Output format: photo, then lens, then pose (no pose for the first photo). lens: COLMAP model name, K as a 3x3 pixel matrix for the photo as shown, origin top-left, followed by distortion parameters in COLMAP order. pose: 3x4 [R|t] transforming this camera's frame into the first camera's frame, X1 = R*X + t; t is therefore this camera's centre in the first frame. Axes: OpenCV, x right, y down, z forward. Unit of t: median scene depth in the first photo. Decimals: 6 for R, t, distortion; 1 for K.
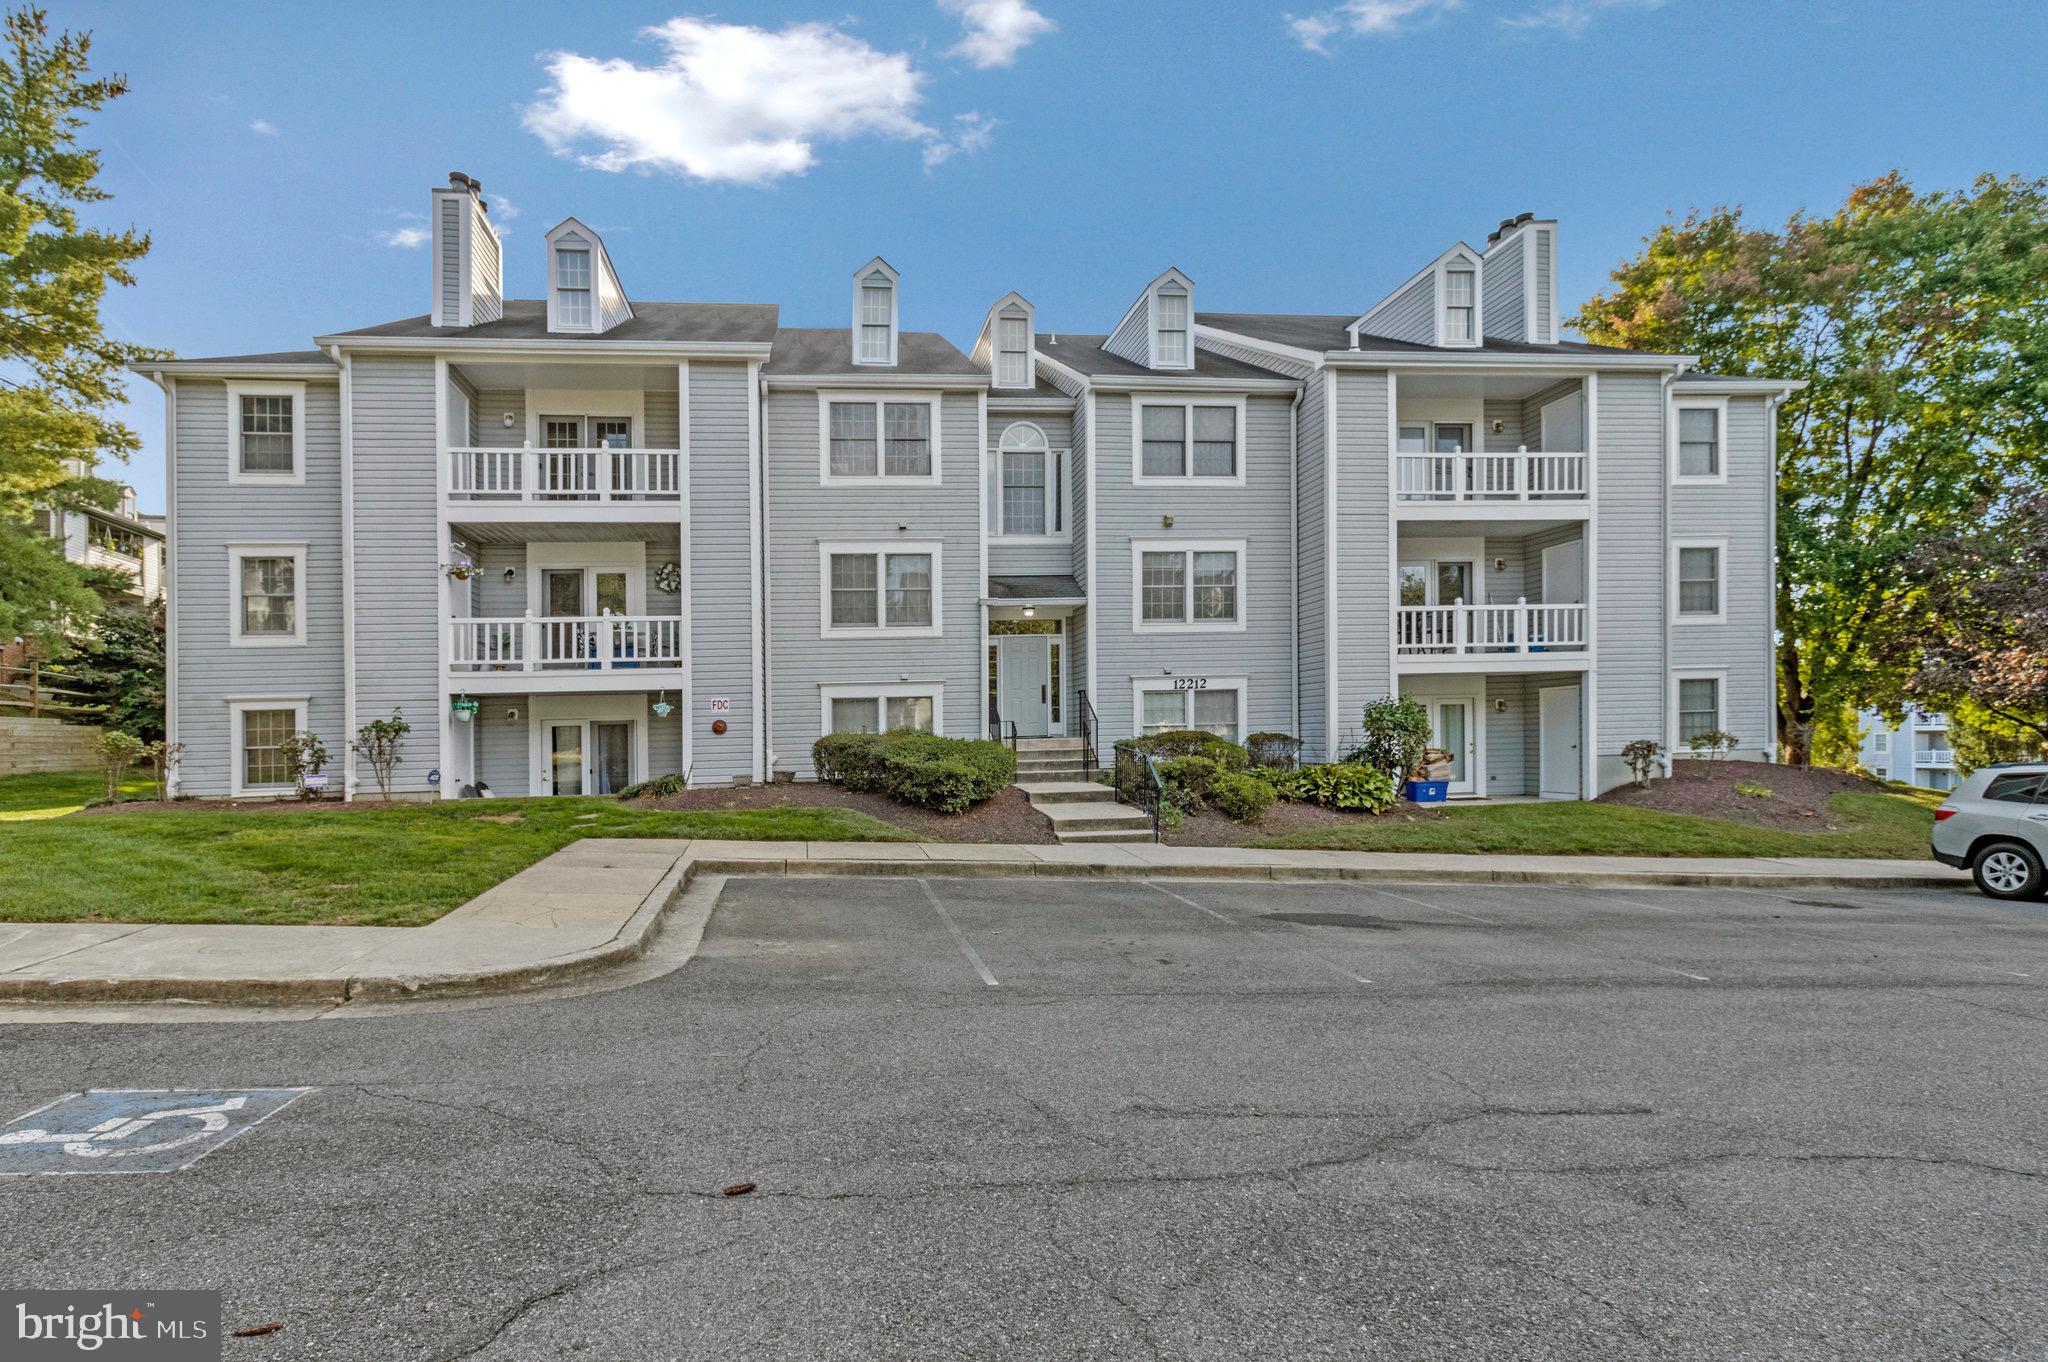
lens RADIAL K [[960.3, 0, 998.2], [0, 960.3, 647.1], [0, 0, 1]] dist [0.001838, 0.000572]
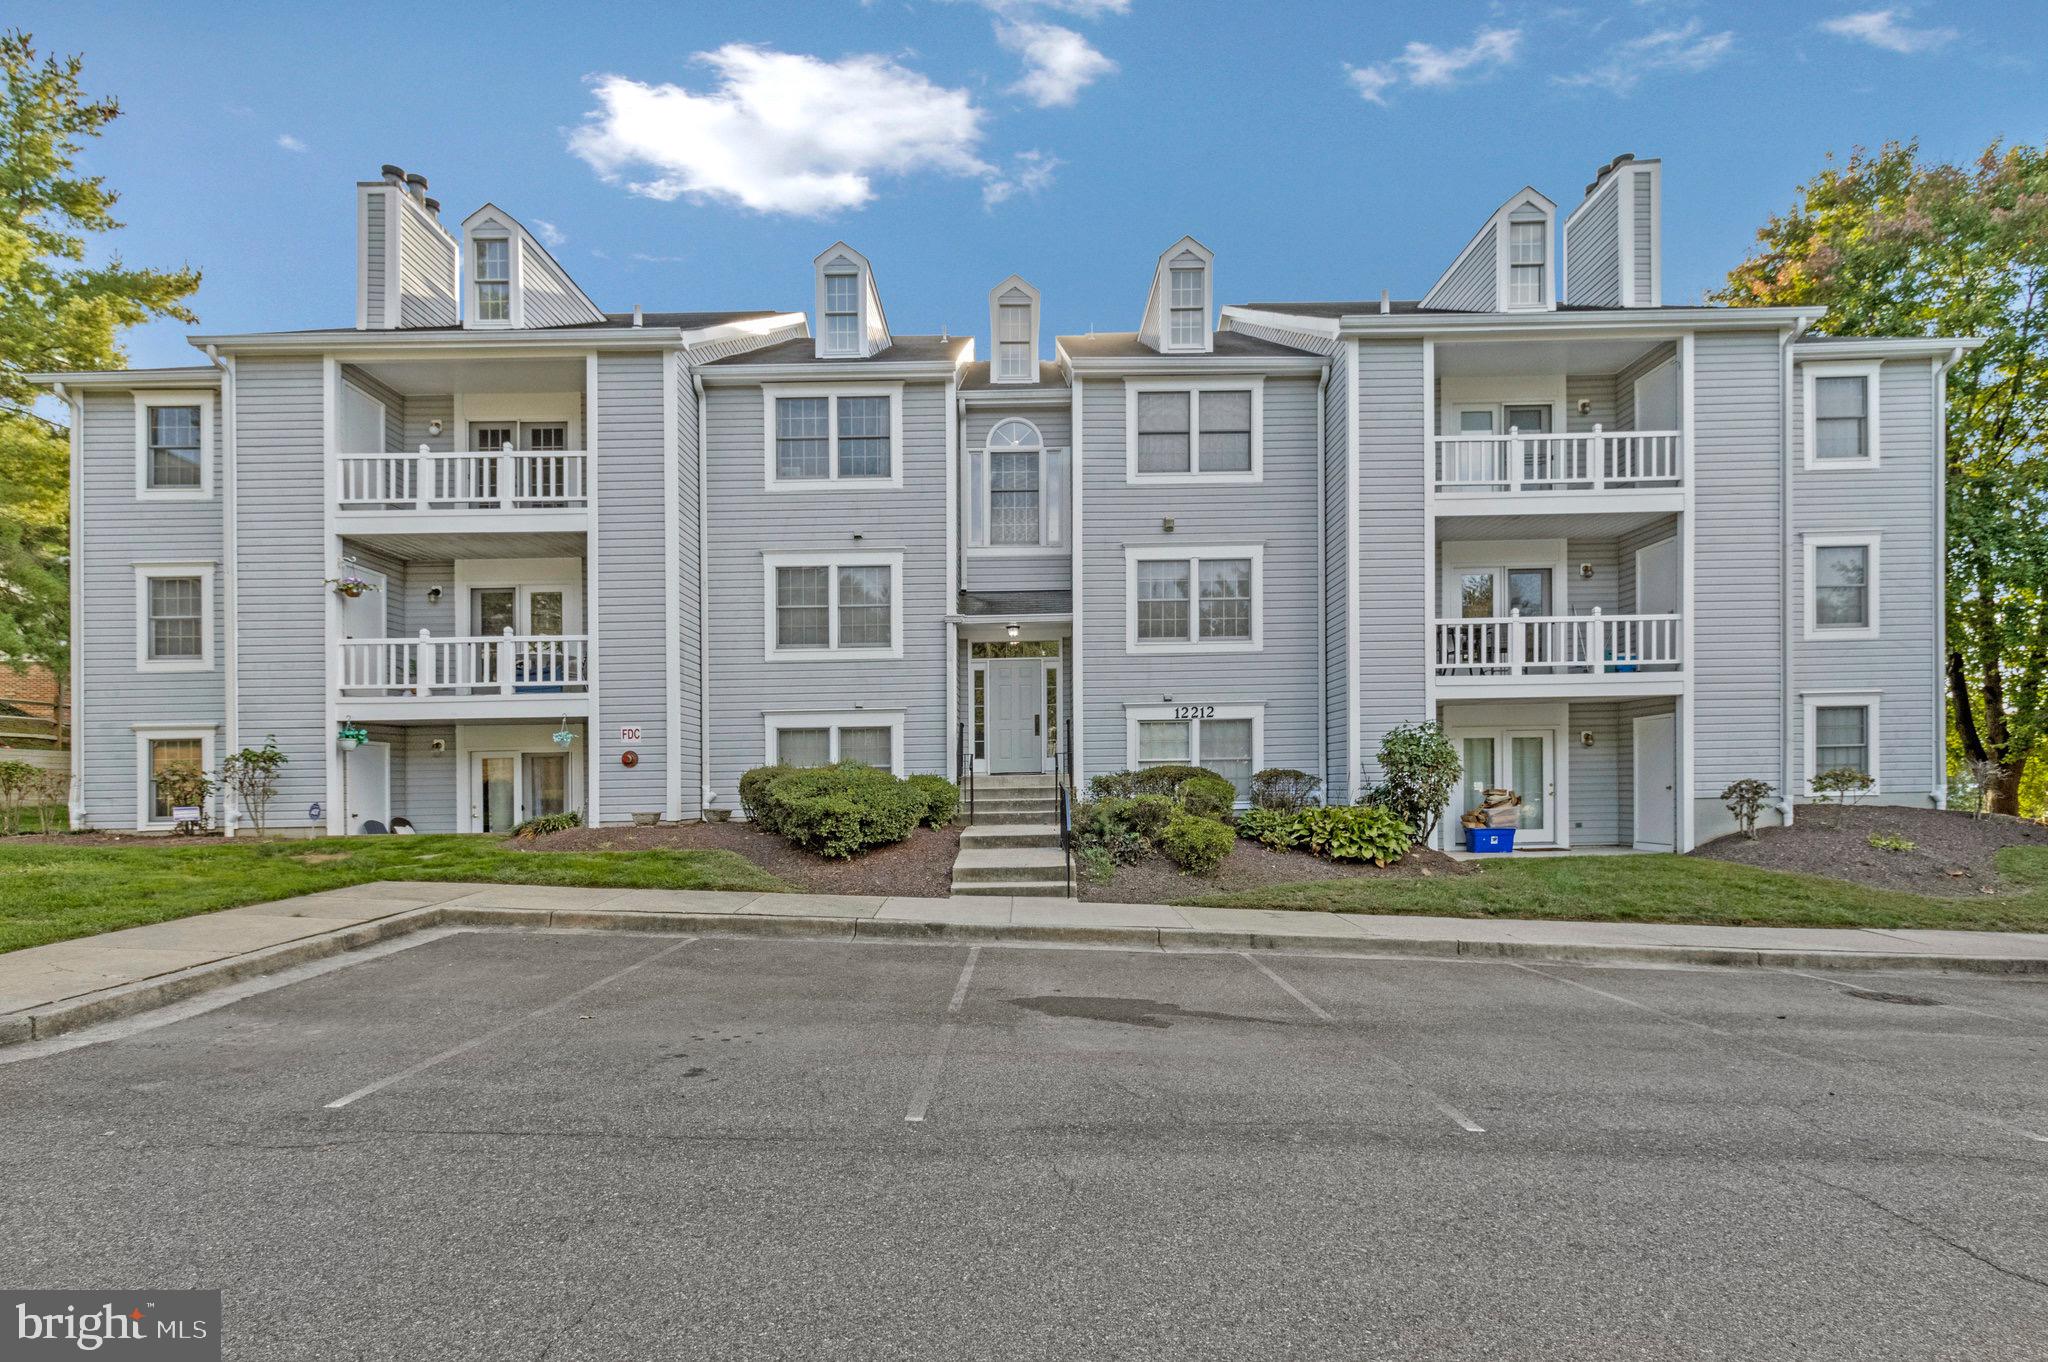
lens RADIAL K [[1006.9, 0, 1024.0], [0, 1006.9, 681.0], [0, 0, 1]] dist [0.002163, 0.000706]
pose [[0.994634, -0.005040, -0.103329, 0.146631], [0.004645, 0.999981, -0.004071, 0.013740], [0.103348, 0.003569, 0.994639, 0.087587]]
